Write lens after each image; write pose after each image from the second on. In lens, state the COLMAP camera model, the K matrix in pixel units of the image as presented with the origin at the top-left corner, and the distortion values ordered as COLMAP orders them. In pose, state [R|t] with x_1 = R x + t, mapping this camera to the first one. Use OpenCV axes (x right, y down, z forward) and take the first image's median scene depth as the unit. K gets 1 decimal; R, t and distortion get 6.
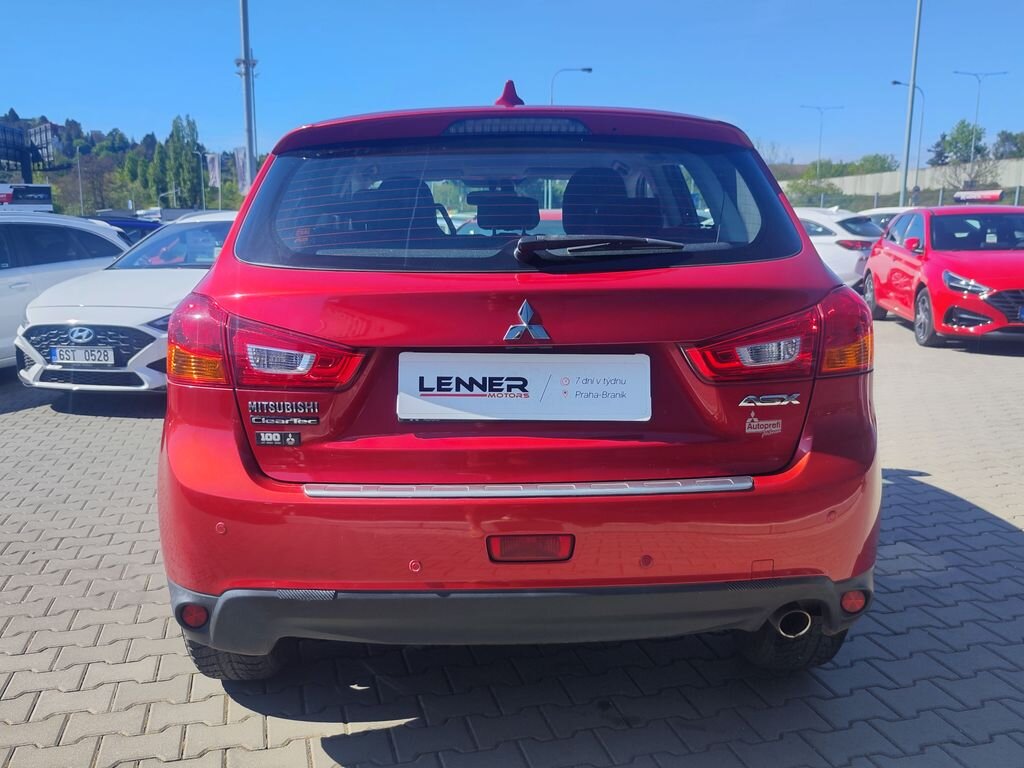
lens RADIAL K [[930.7, 0, 524.2], [0, 930.7, 388.7], [0, 0, 1]] dist [0.016983, 0.014171]
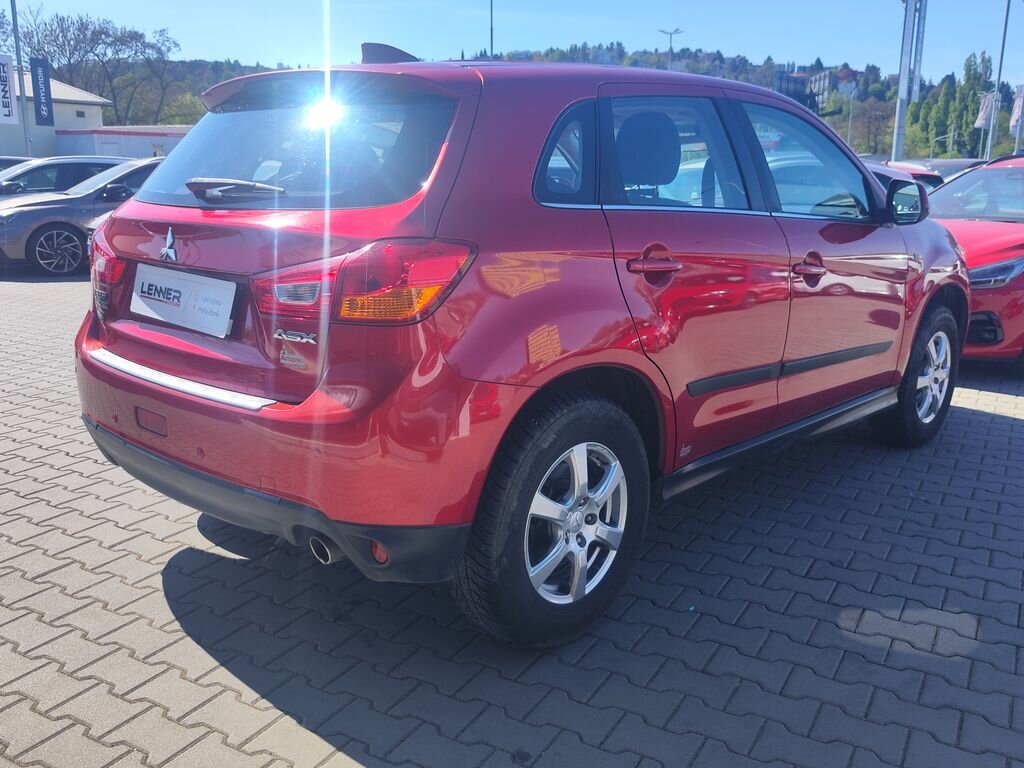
lens RADIAL K [[930.7, 0, 524.2], [0, 930.7, 388.7], [0, 0, 1]] dist [0.016983, 0.014171]
pose [[0.709848, 0.182544, -0.680289, 0.895225], [-0.143676, 0.983052, 0.113866, -0.068768], [0.689545, 0.016913, 0.724045, 0.305068]]
